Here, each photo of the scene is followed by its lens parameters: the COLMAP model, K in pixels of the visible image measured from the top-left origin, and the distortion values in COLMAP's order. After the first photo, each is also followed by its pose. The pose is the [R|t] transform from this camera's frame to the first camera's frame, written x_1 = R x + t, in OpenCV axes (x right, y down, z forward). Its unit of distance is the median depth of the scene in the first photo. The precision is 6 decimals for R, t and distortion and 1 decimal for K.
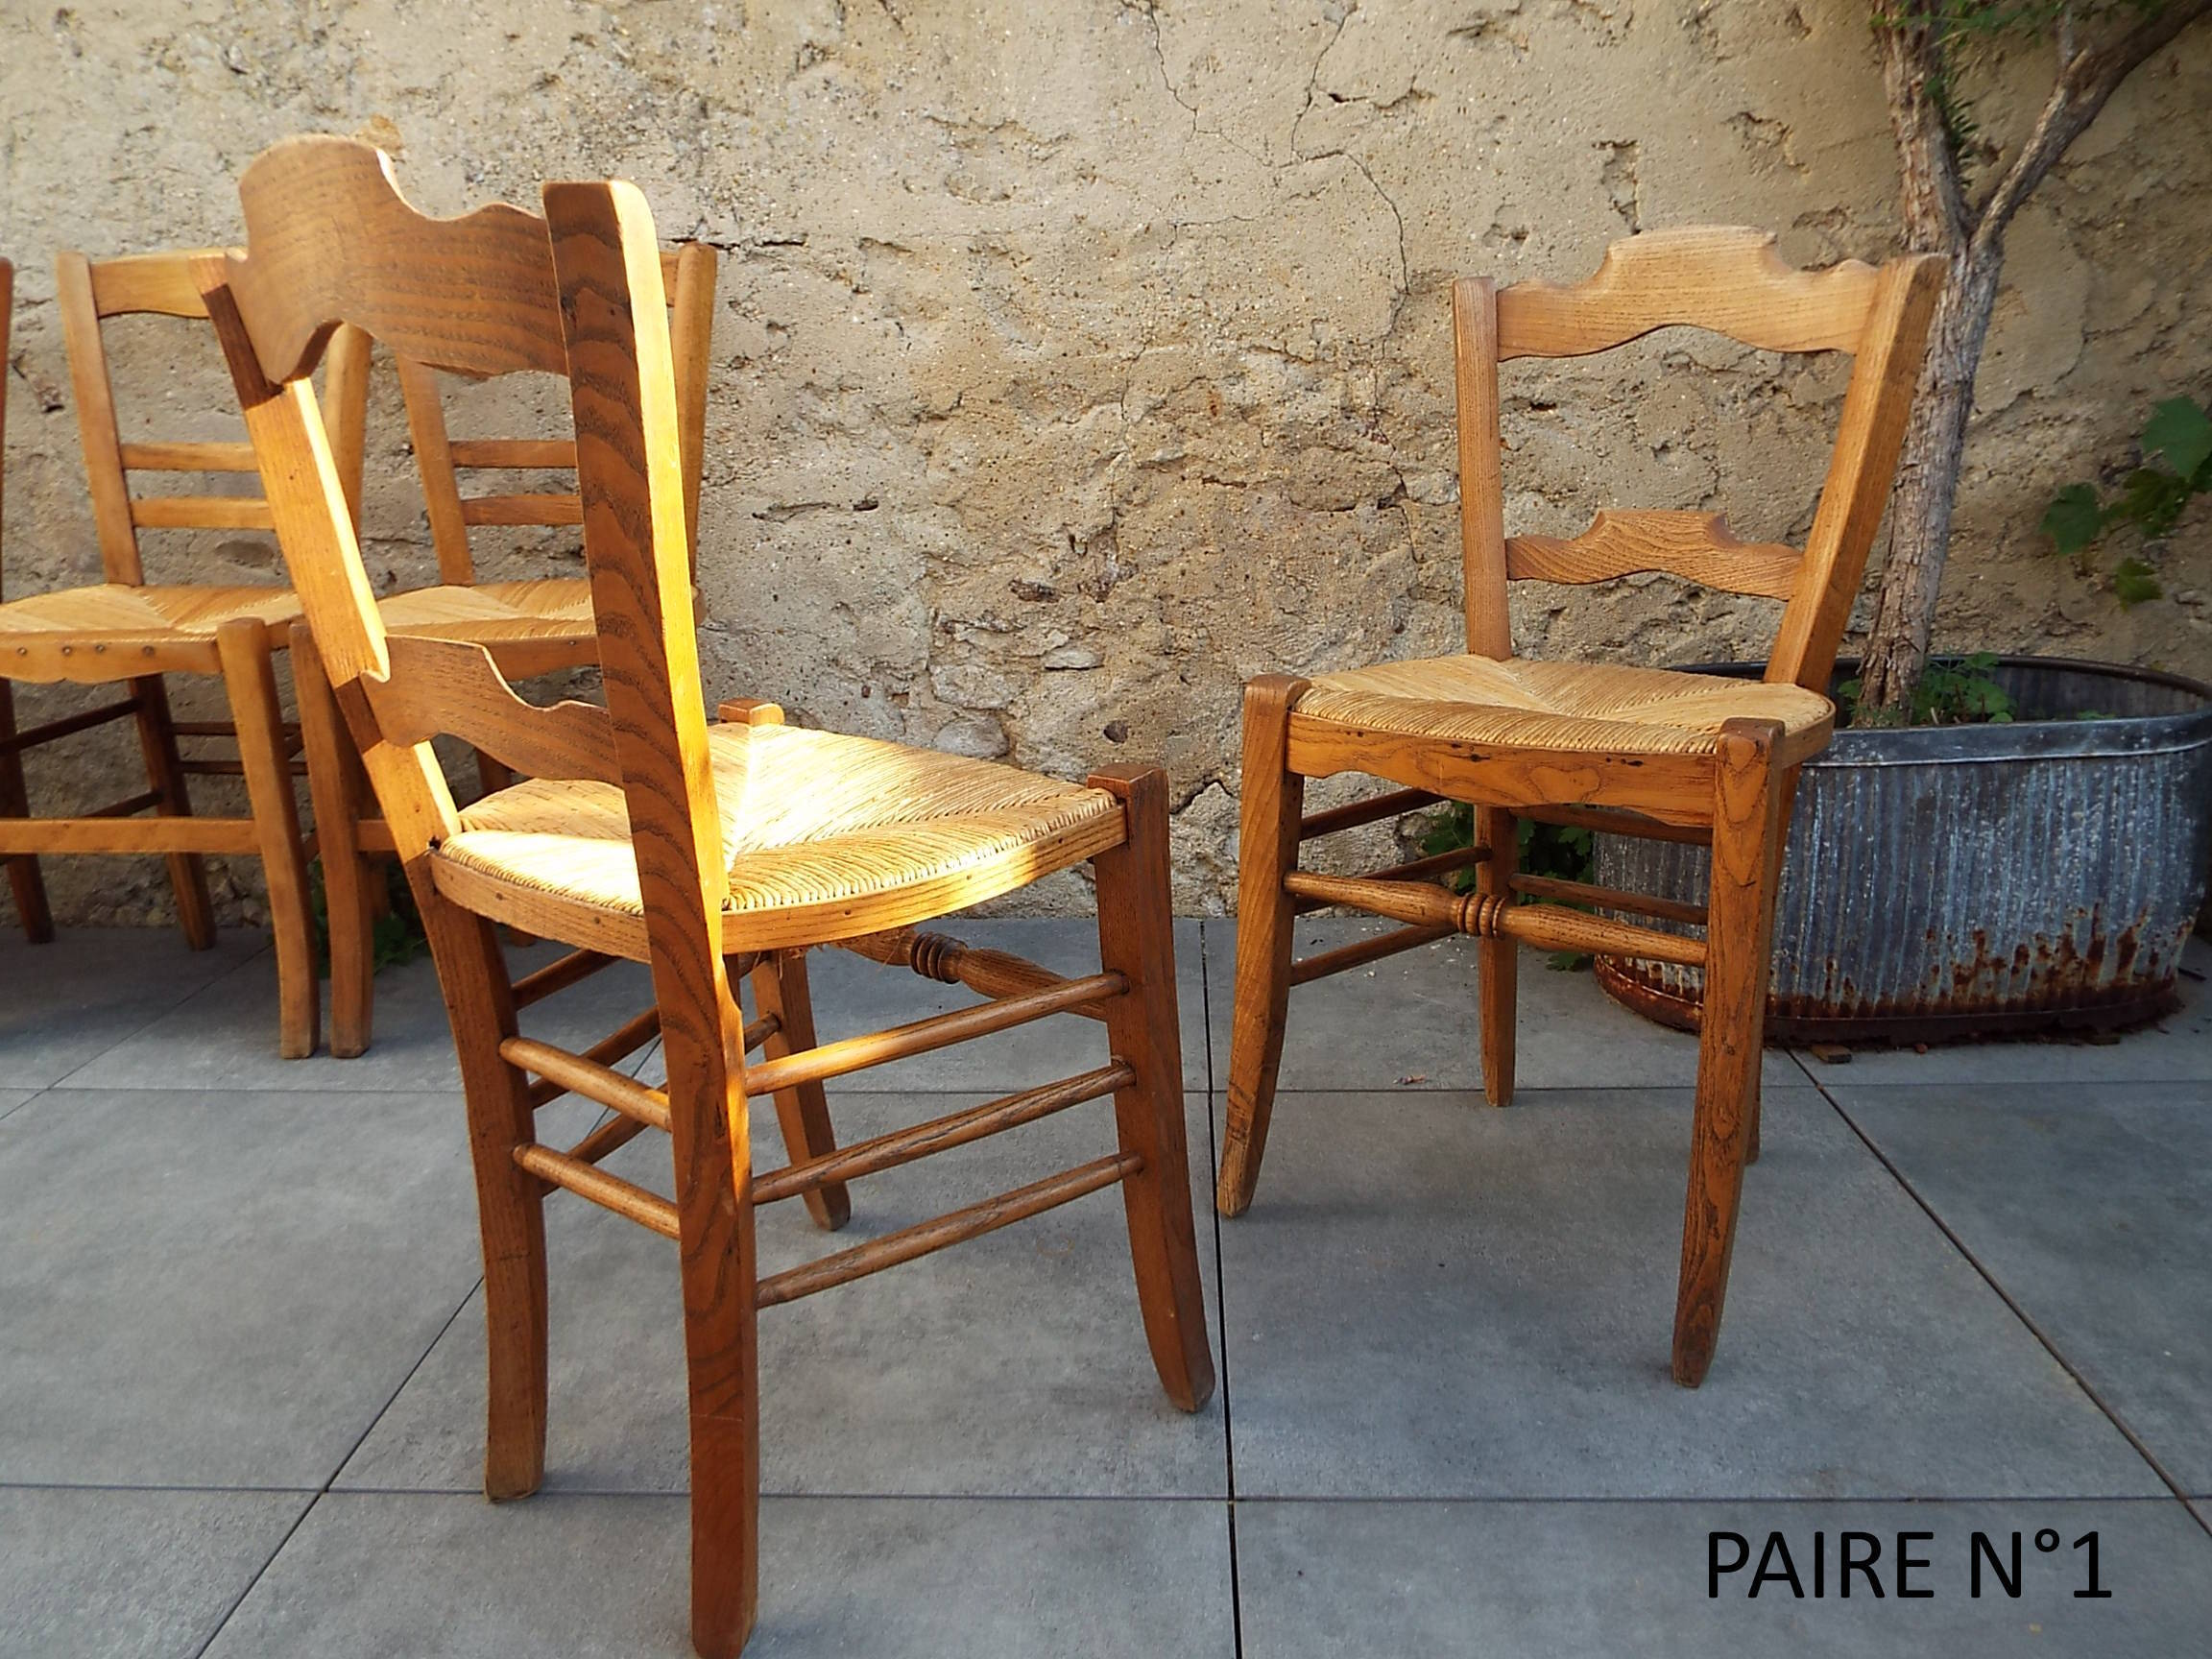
lens RADIAL K [[1709.0, 0, 1101.9], [0, 1709.0, 822.3], [0, 0, 1]] dist [-0.009714, 0.043608]
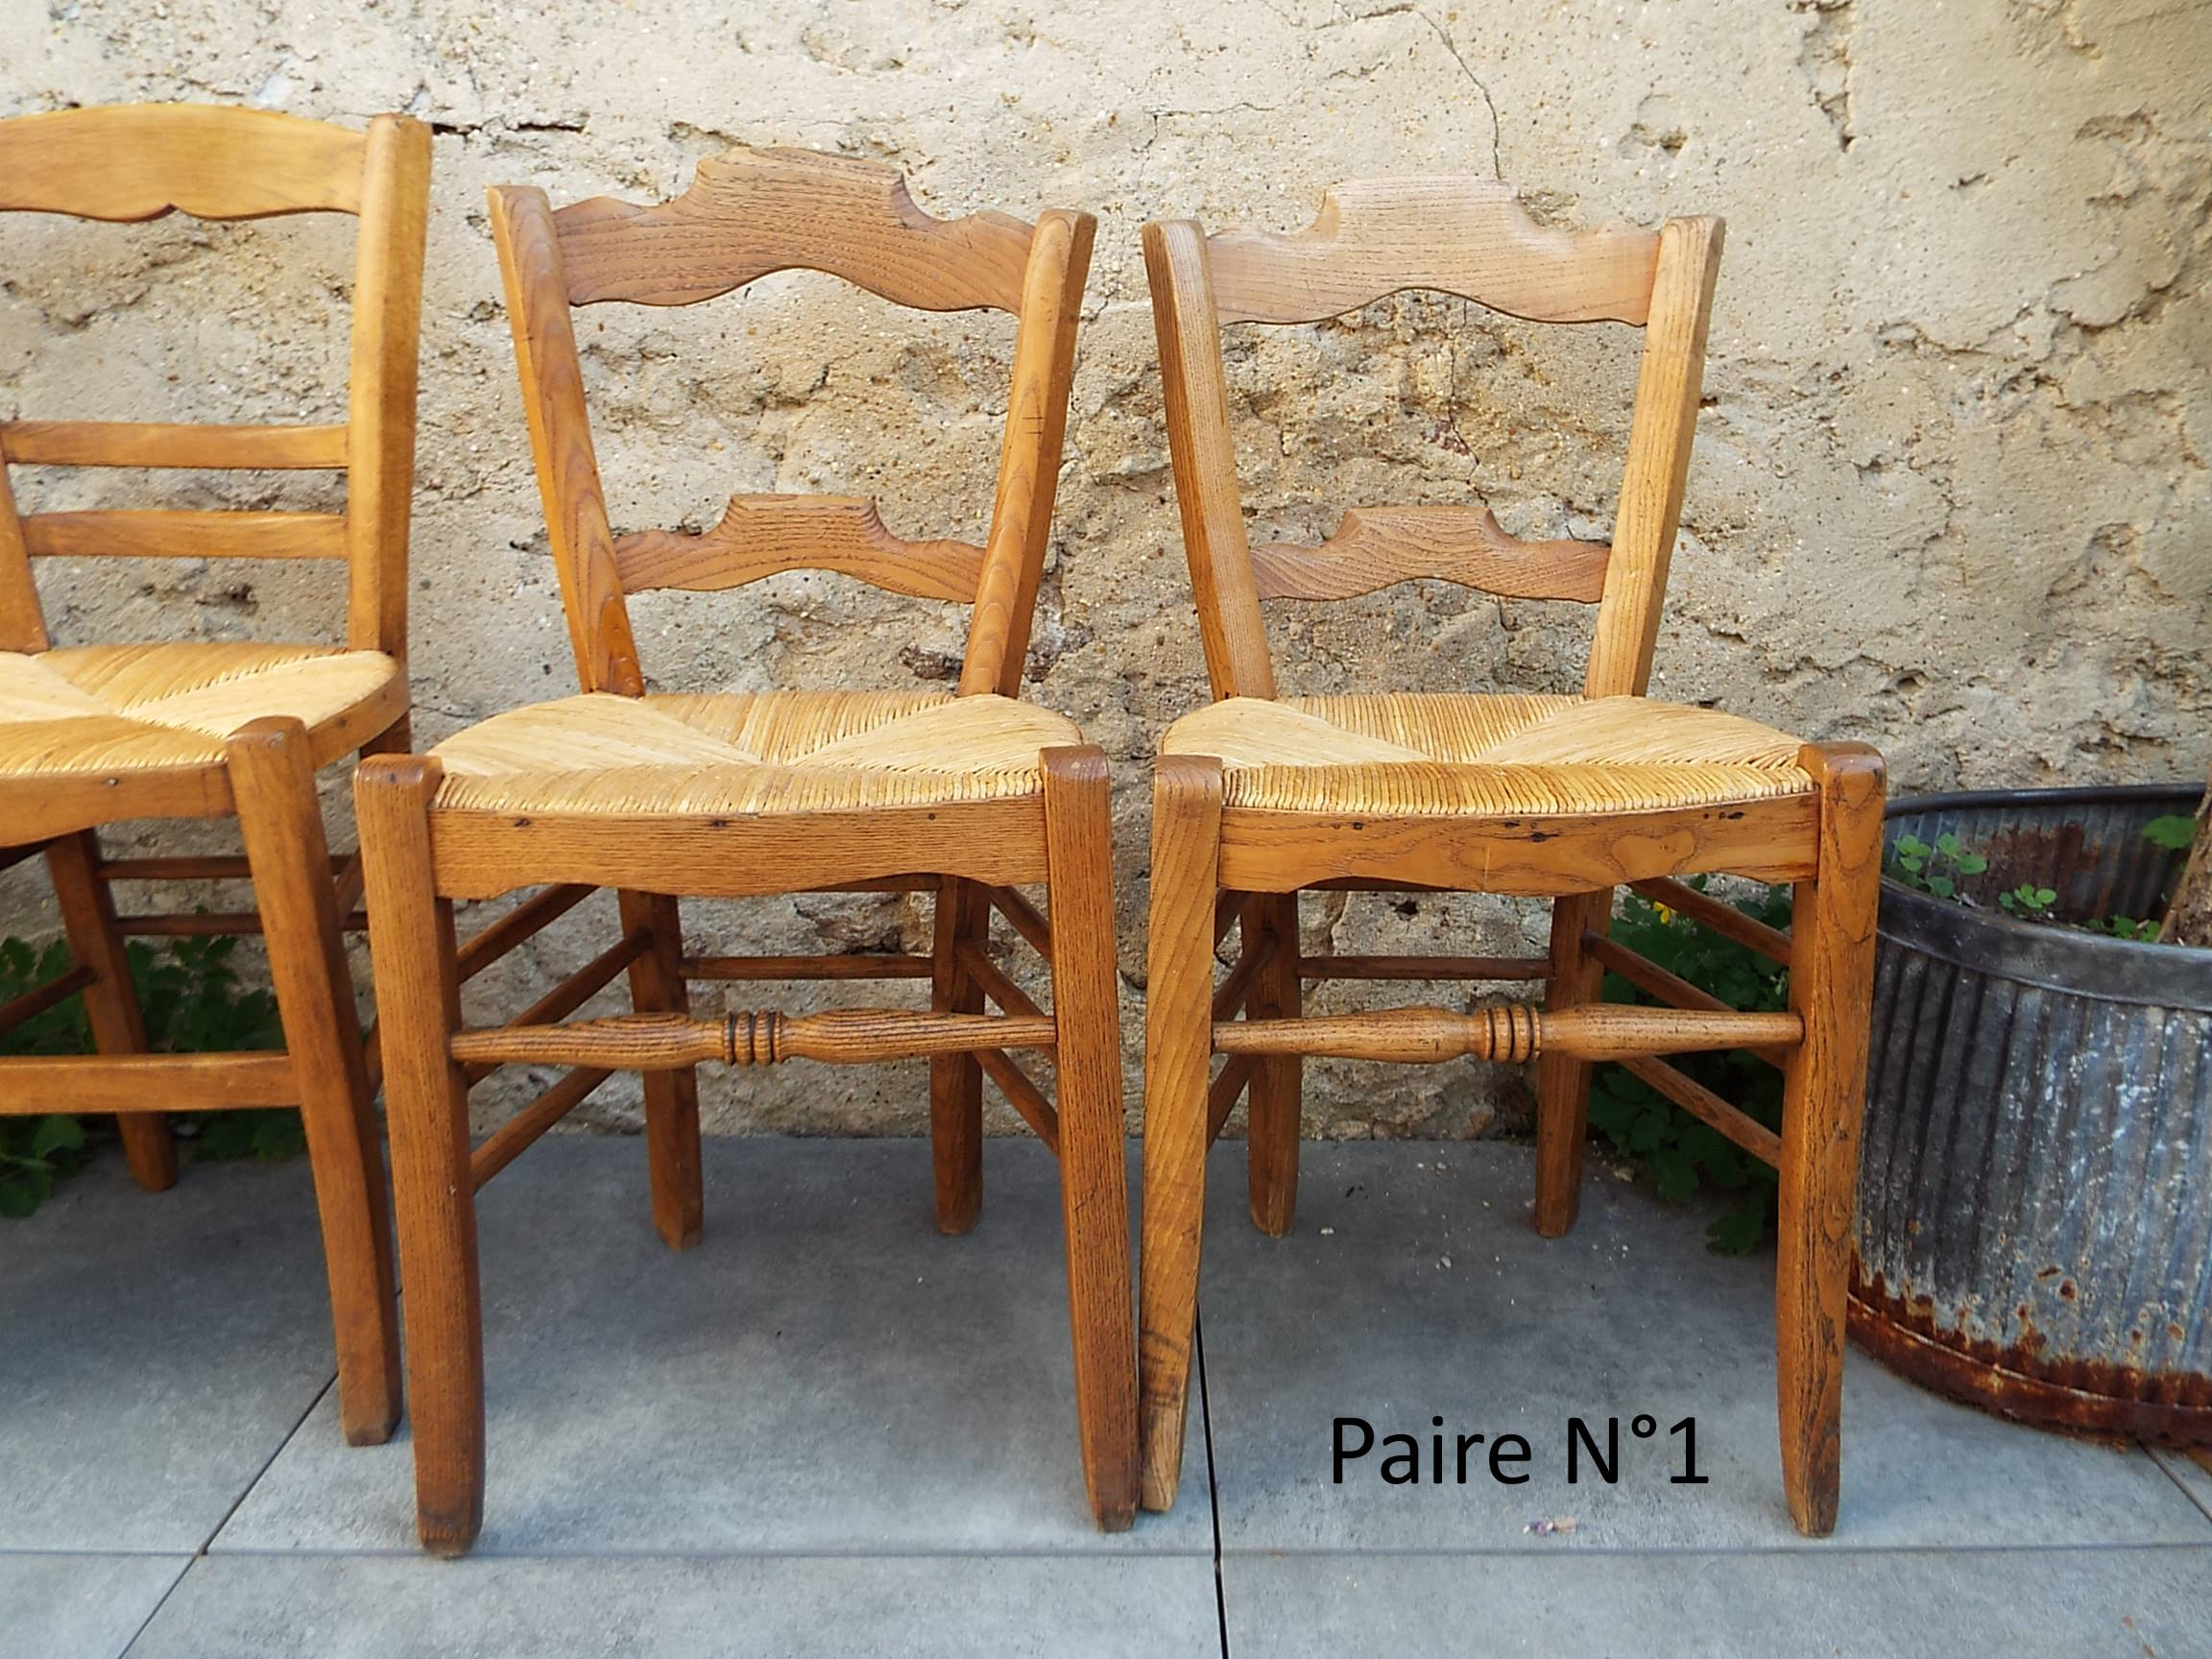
lens RADIAL K [[1678.7, 0, 1109.8], [0, 1678.7, 817.6], [0, 0, 1]] dist [0.007959, 0.010432]
pose [[0.999015, 0.007145, 0.043801, -0.000824], [-0.007328, 0.999965, 0.004026, -0.081488], [-0.043771, -0.004343, 0.999032, 0.351773]]
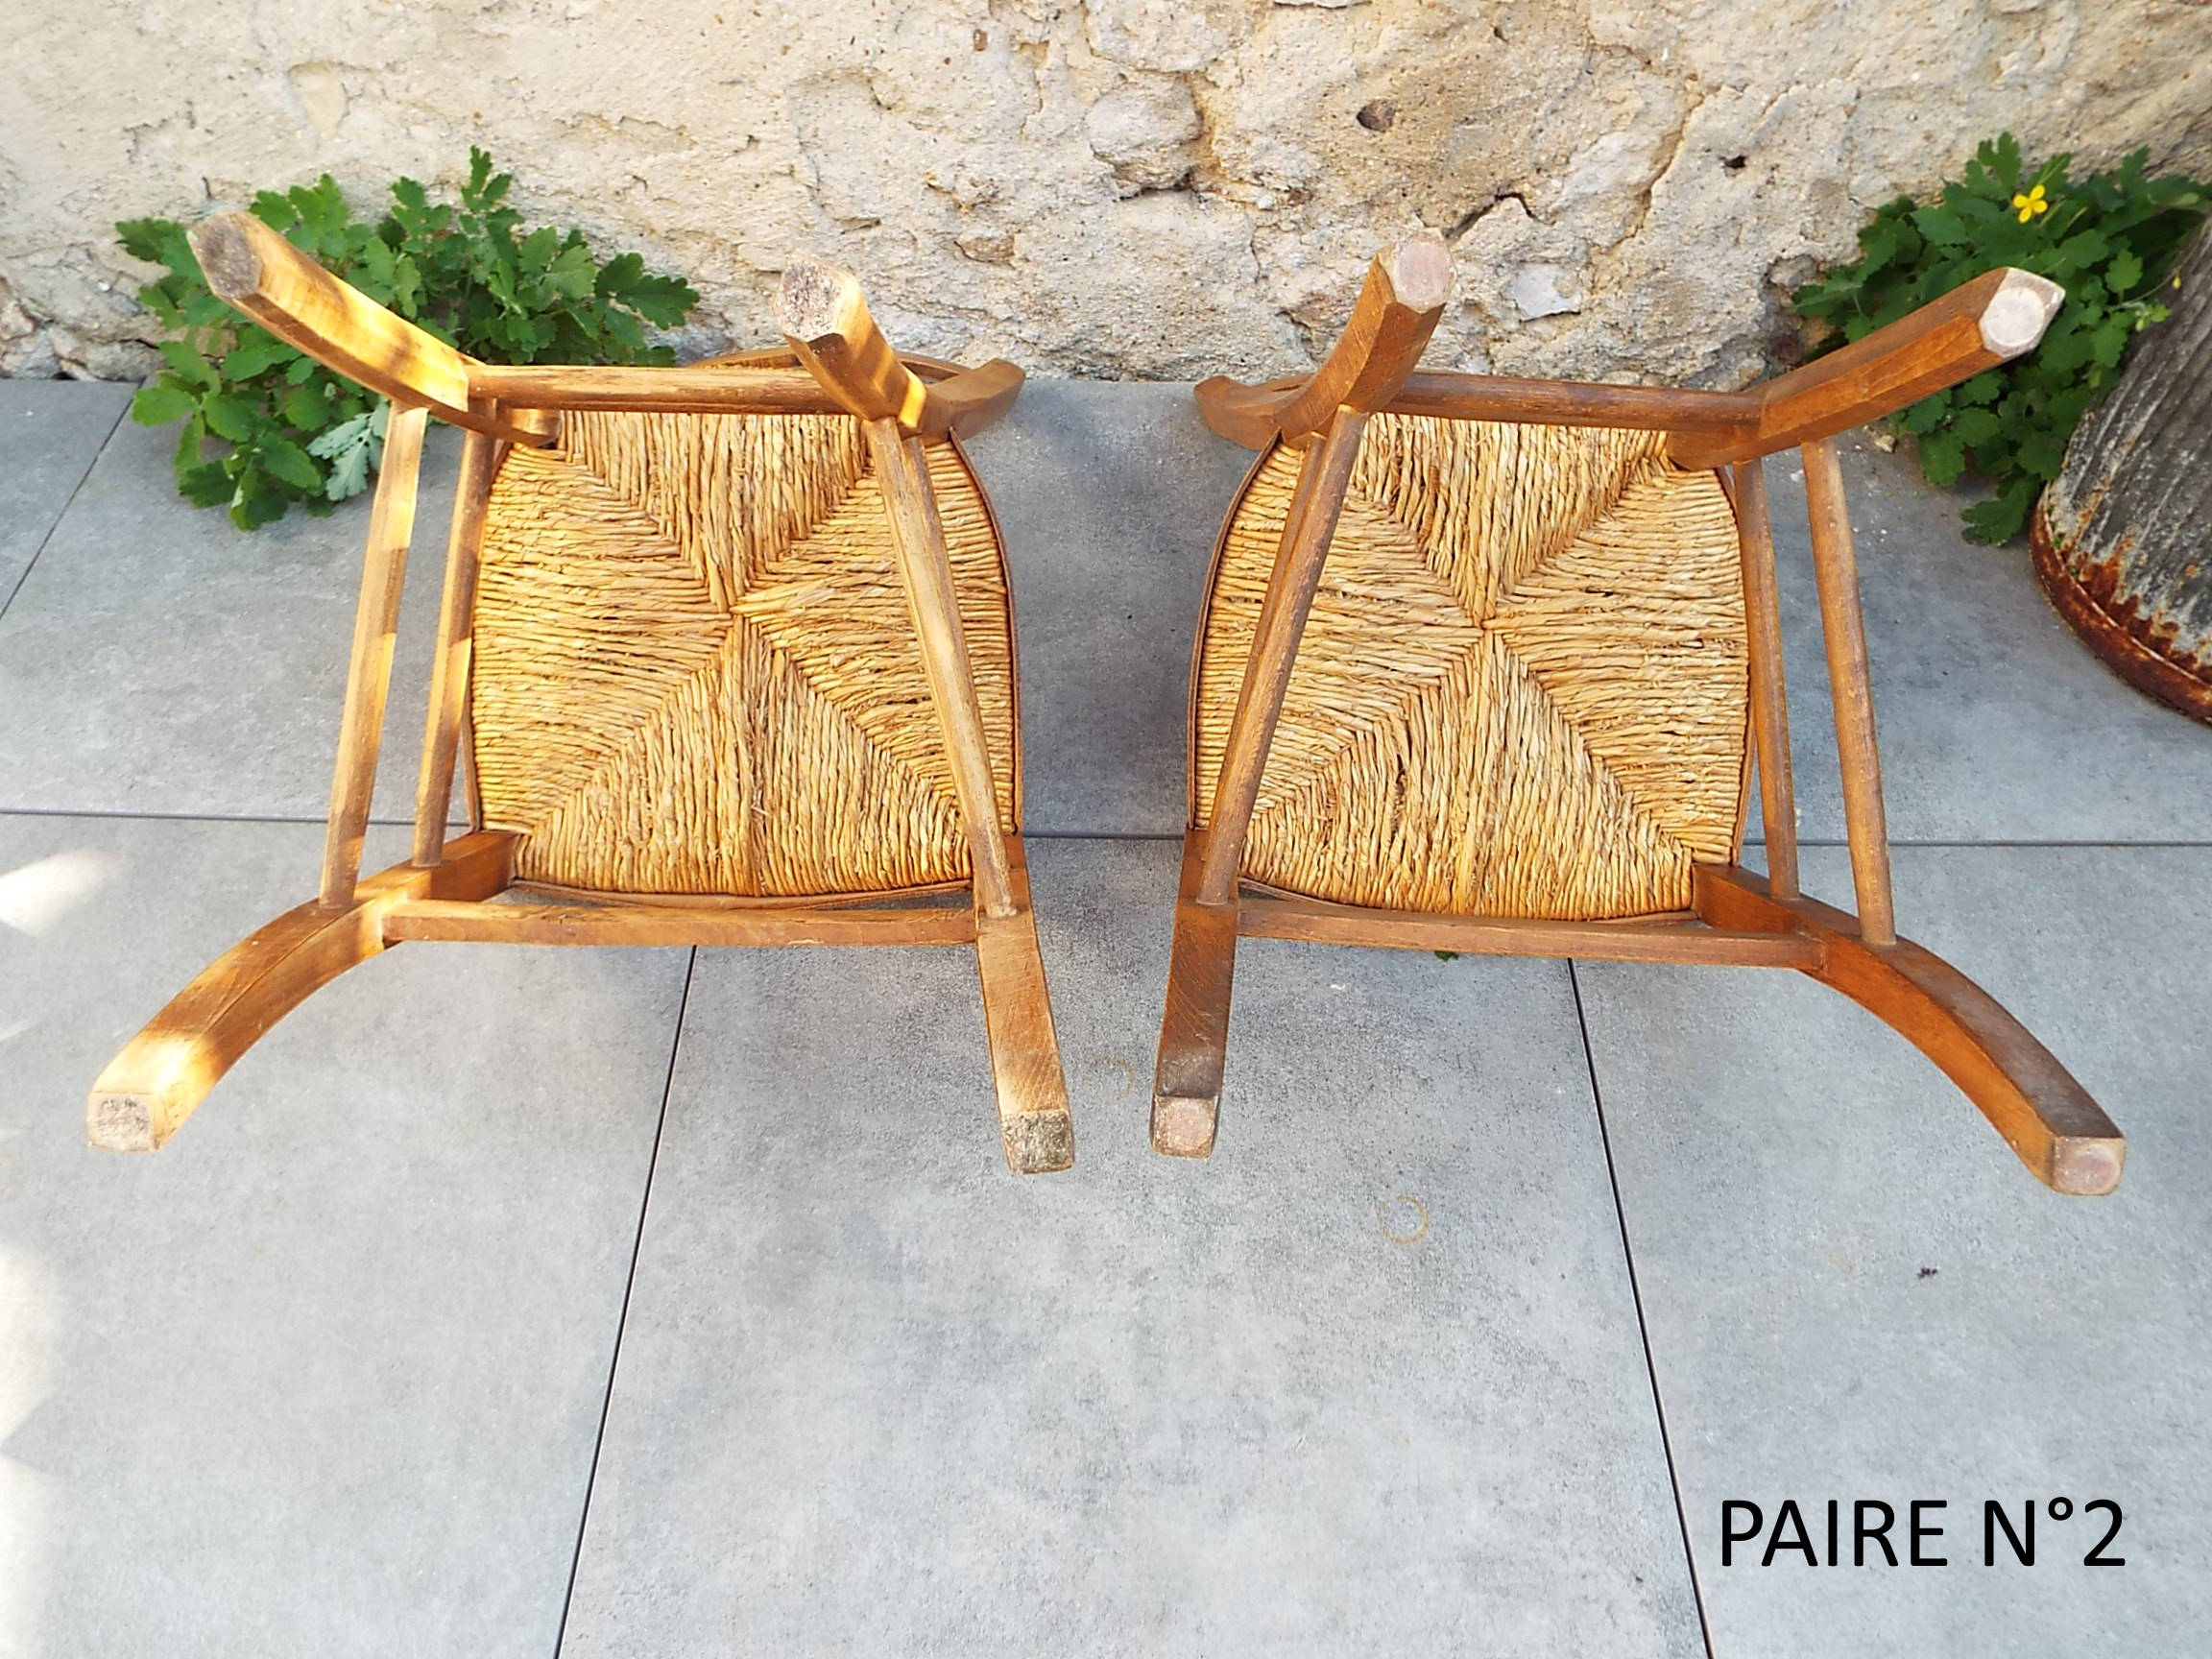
lens RADIAL K [[1656.3, 0, 1104.1], [0, 1656.3, 859.7], [0, 0, 1]] dist [-0.025844, 0.040470]
pose [[0.998572, -0.007547, 0.052893, -0.134176], [-0.025749, 0.799439, 0.600195, -0.208634], [-0.046814, -0.600700, 0.798103, 0.370614]]
